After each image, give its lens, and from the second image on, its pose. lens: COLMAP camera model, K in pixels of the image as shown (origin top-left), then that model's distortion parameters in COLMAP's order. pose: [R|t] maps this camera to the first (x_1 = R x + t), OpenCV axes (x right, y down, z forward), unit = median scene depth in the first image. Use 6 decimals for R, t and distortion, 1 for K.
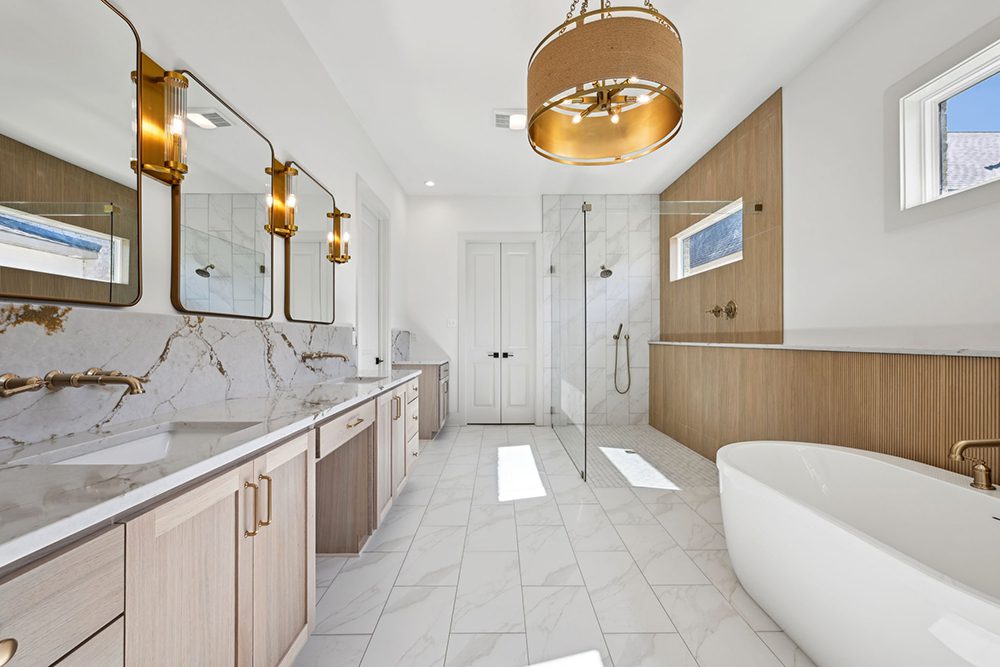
lens RADIAL K [[394.6, 0, 500.4], [0, 394.6, 338.5], [0, 0, 1]] dist [0.000500, 0.000030]
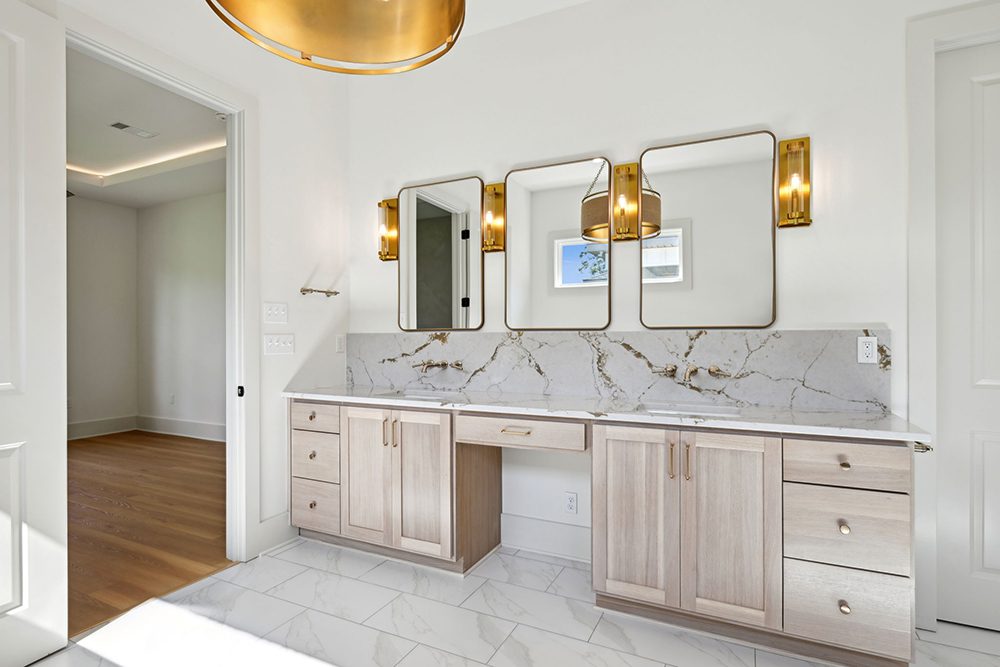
lens RADIAL K [[508.4, 0, 500.0], [0, 508.4, 333.5], [0, 0, 1]] dist [-0.001062, -0.000025]
pose [[-0.446398, -0.000415, -0.894834, 0.950085], [0.001597, 0.999998, -0.001260, -0.047768], [0.894833, -0.001991, -0.446396, 1.773356]]
